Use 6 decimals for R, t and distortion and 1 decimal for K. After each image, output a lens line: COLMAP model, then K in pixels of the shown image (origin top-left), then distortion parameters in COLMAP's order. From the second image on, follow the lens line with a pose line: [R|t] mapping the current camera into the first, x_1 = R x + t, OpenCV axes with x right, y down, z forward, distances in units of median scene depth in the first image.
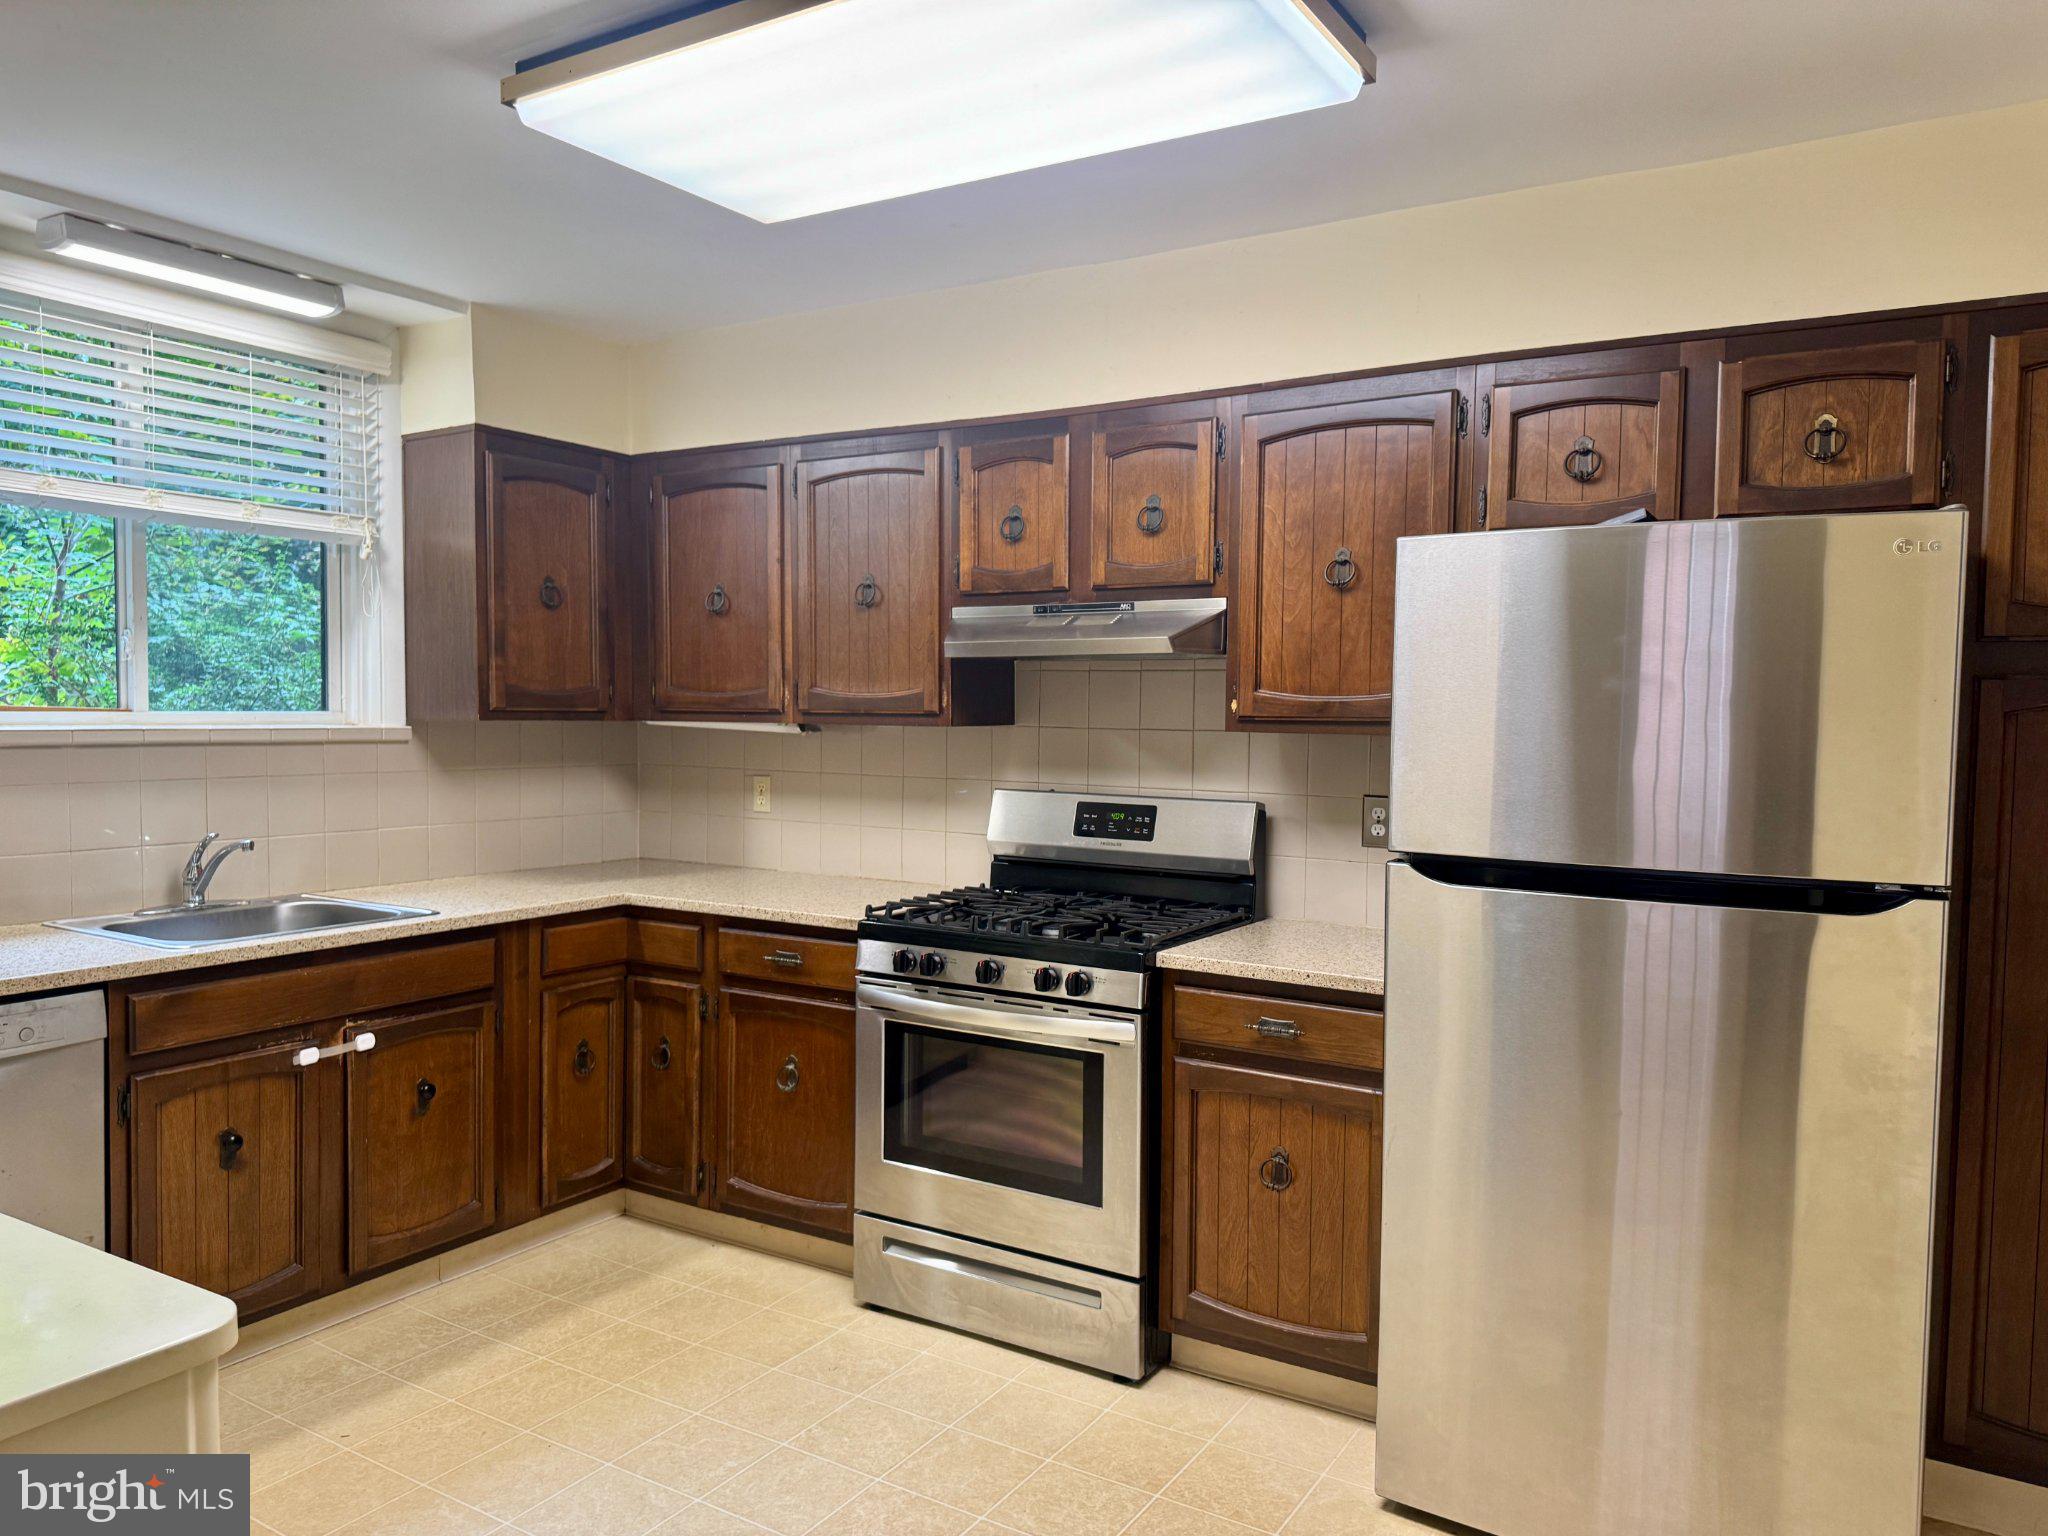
lens RADIAL K [[1454.0, 0, 1024.0], [0, 1454.0, 768.0], [0, 0, 1]] dist [0.112641, -0.184633]
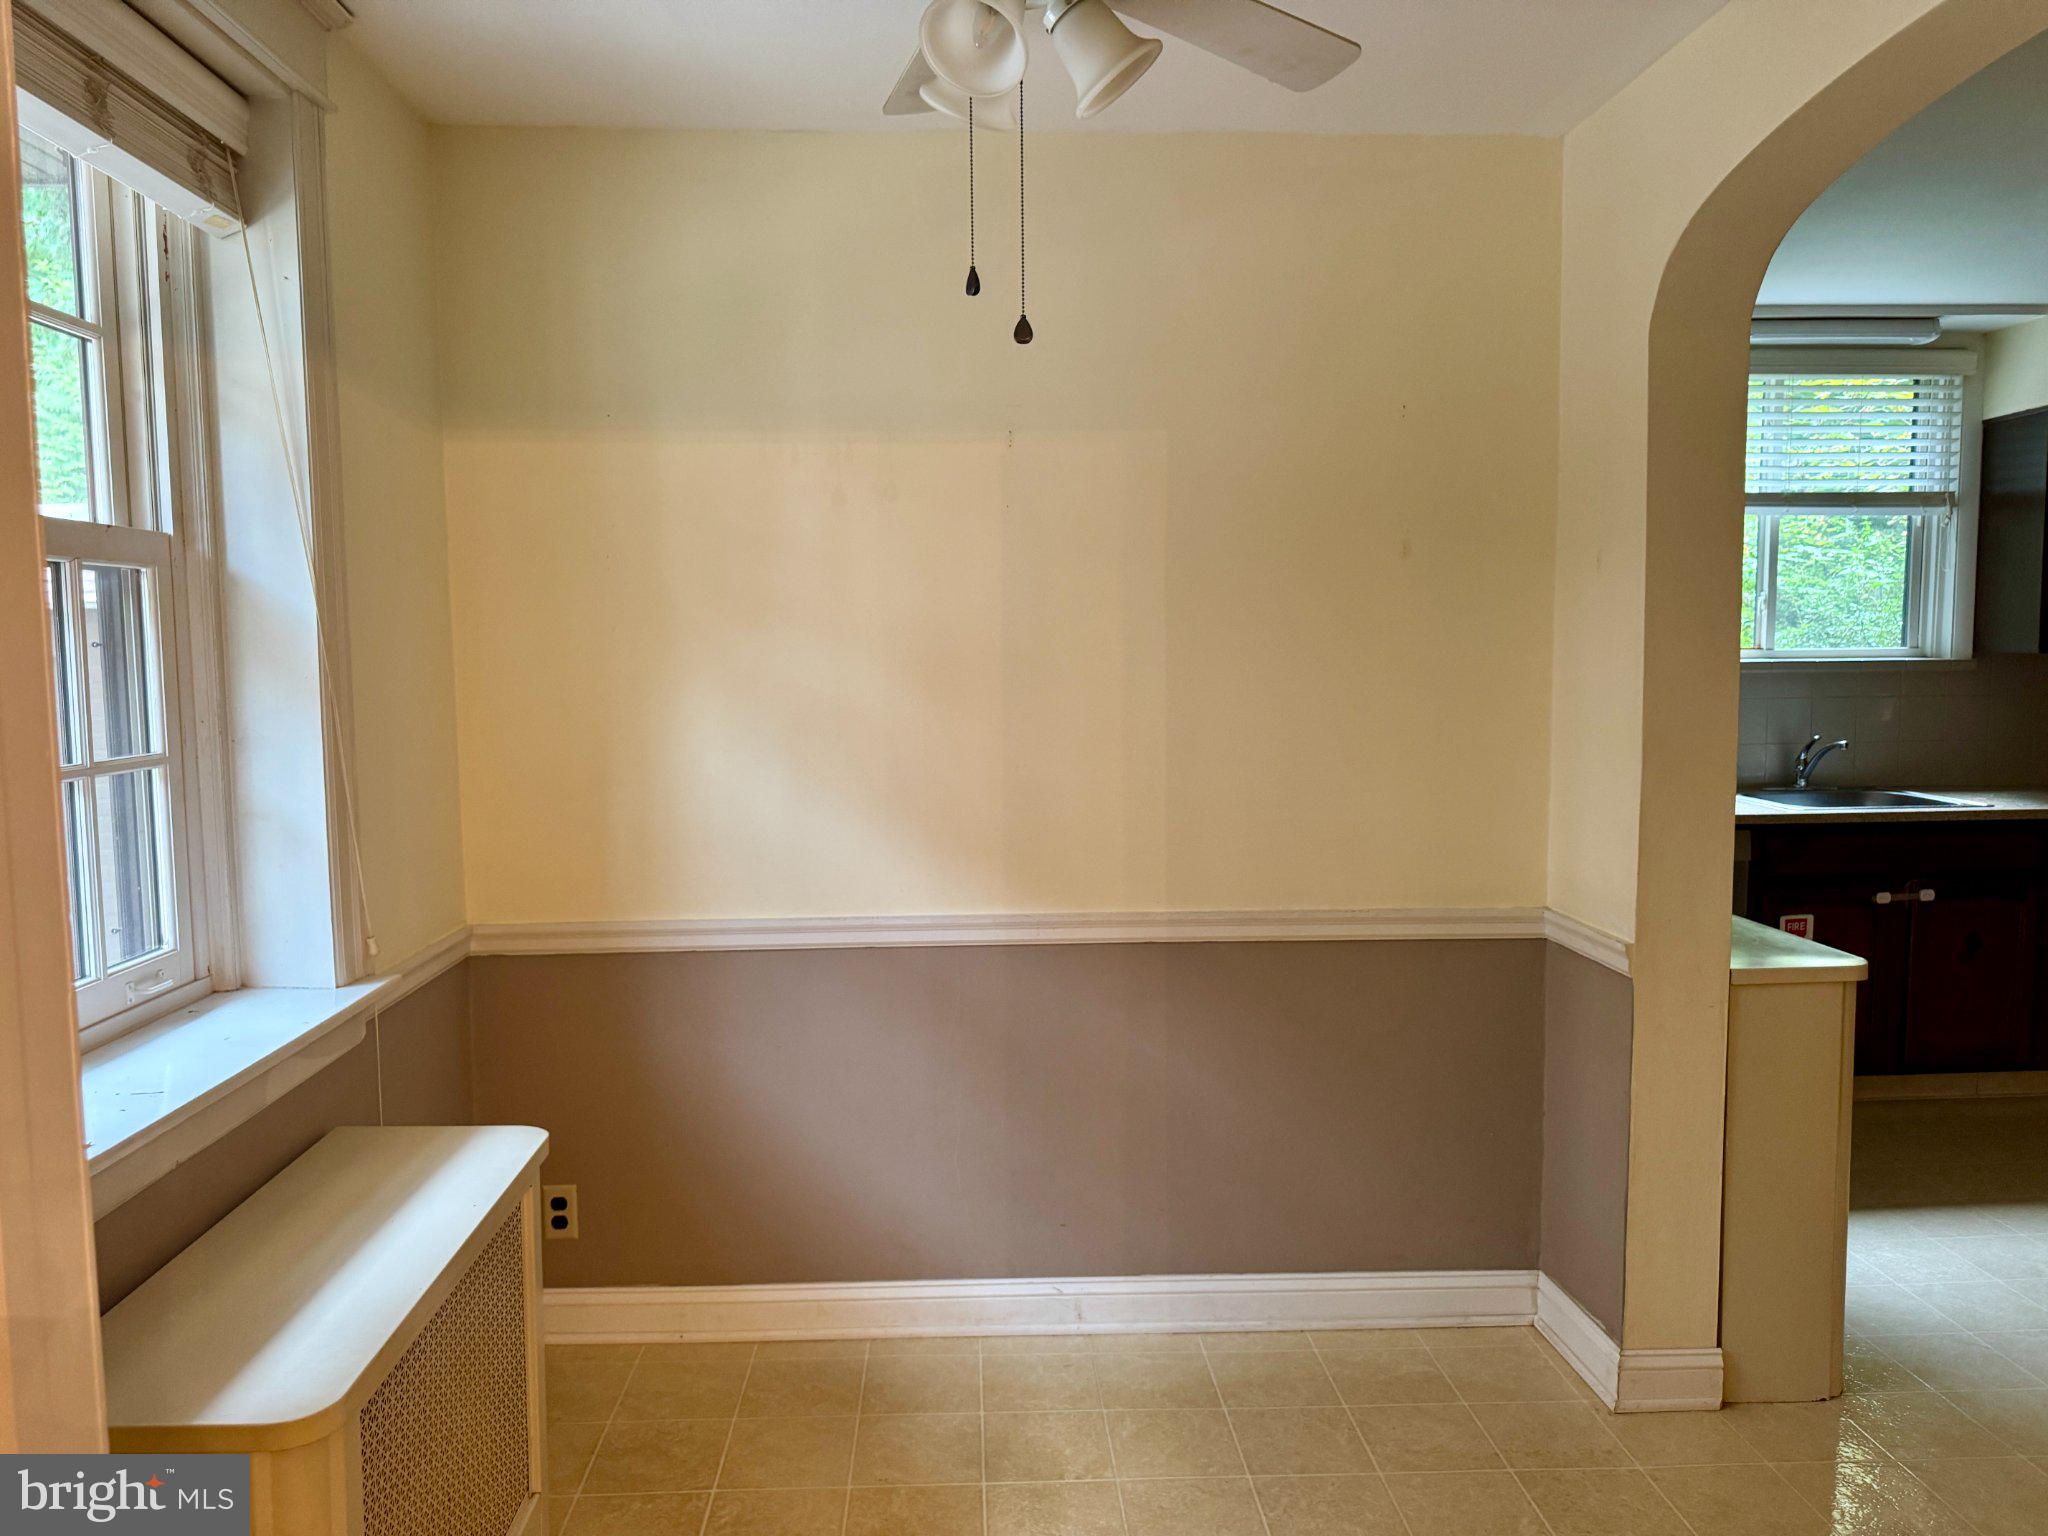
lens RADIAL K [[1453.1, 0, 1024.0], [0, 1453.1, 768.0], [0, 0, 1]] dist [0.084601, -0.105997]
pose [[0.573022, 0.061606, -0.817221, 0.119571], [-0.027608, 0.998056, 0.055880, 0.012883], [0.819075, -0.009459, 0.573608, -0.303900]]
